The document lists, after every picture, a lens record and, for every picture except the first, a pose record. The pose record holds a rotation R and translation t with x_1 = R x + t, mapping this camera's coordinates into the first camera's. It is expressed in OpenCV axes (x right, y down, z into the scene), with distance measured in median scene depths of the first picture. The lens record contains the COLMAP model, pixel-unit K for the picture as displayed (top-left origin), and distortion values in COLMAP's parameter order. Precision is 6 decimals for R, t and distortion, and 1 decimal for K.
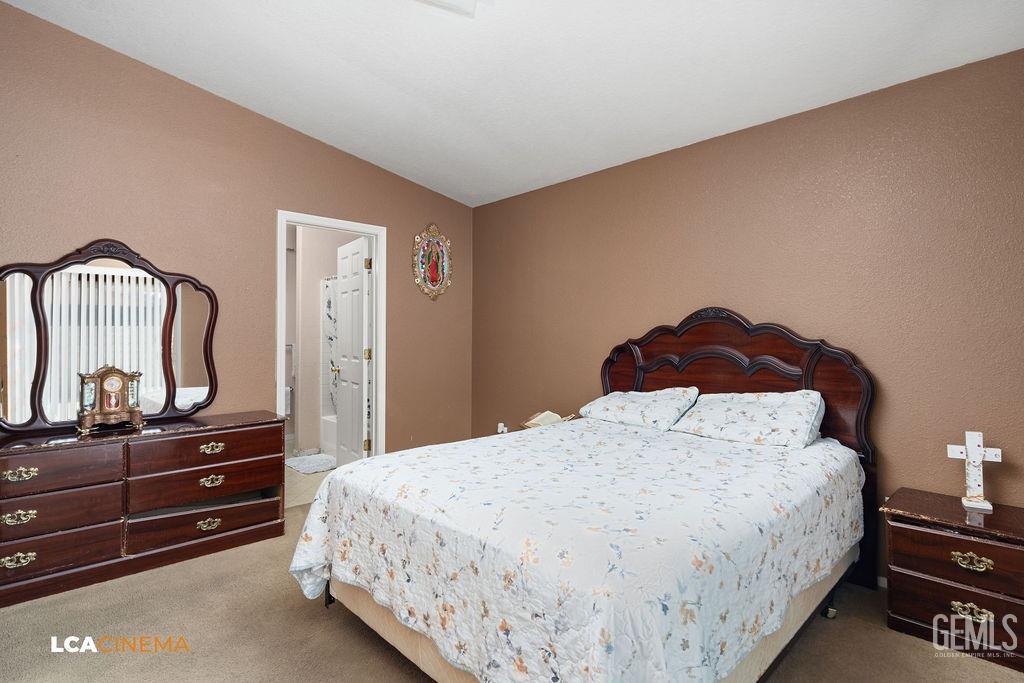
lens RADIAL K [[500.9, 0, 512.0], [0, 500.9, 341.5], [0, 0, 1]] dist [-0.000970, -0.000488]
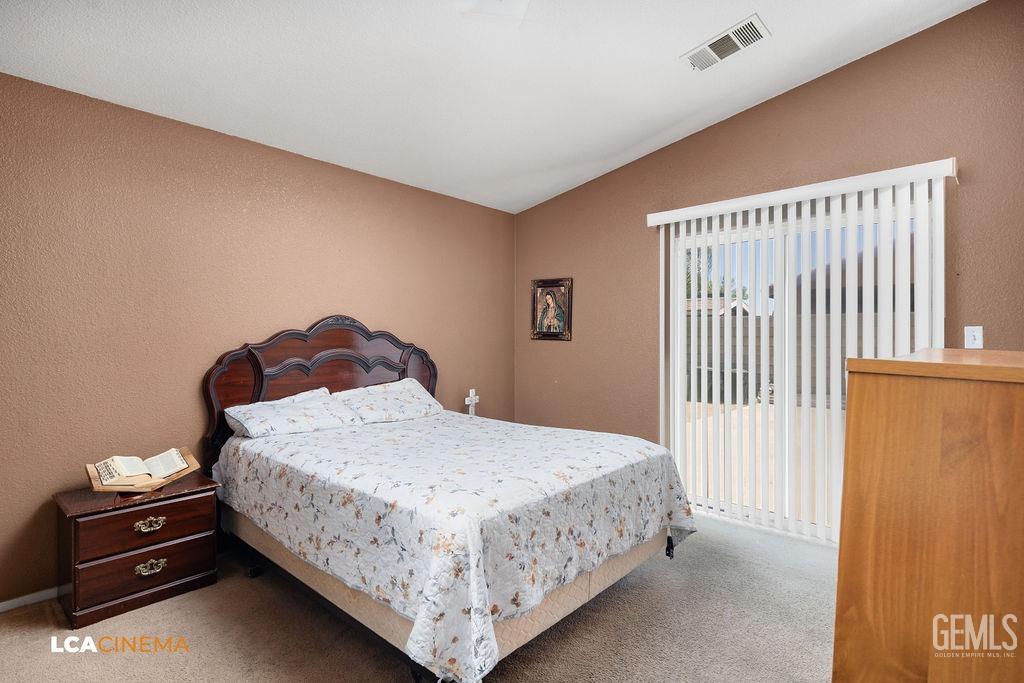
lens RADIAL K [[500.9, 0, 512.0], [0, 500.9, 341.5], [0, 0, 1]] dist [-0.000970, -0.000488]
pose [[-0.055552, 0.001601, 0.998455, -1.321770], [0.006580, 0.999978, -0.001237, -0.009372], [-0.998434, 0.006501, -0.055561, 1.149172]]
